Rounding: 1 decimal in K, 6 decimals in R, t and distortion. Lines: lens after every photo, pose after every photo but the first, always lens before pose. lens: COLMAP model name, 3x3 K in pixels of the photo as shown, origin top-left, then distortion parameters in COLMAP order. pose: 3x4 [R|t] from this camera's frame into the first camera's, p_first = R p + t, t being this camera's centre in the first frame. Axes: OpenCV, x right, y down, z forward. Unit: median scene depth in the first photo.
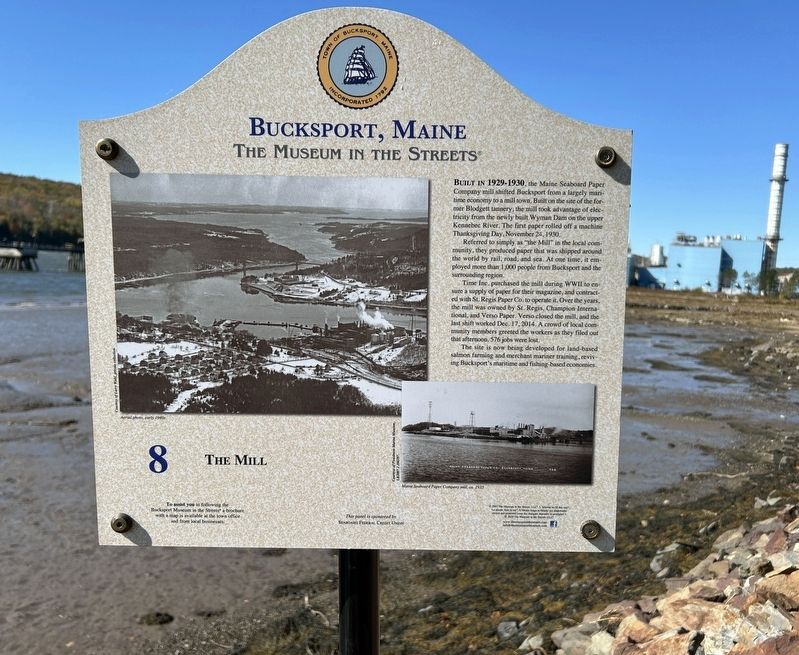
lens RADIAL K [[716.3, 0, 456.7], [0, 716.3, 330.9], [0, 0, 1]] dist [-0.000167, 0.007296]
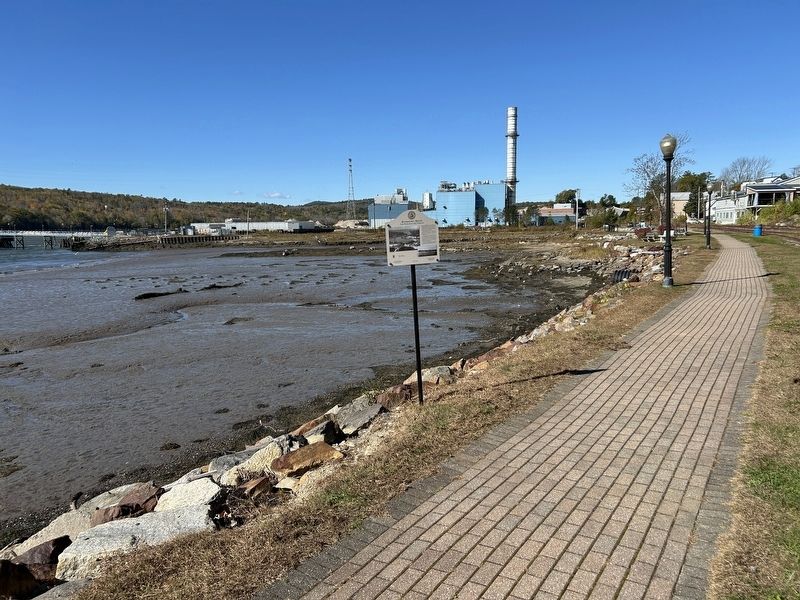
lens RADIAL K [[602.0, 0, 398.7], [0, 602.0, 302.1], [0, 0, 1]] dist [0.033533, -0.003220]
pose [[0.972124, -0.107628, 0.208305, -0.038690], [0.096626, 0.993368, 0.062317, 0.005324], [-0.213630, -0.040452, 0.976077, -0.127640]]
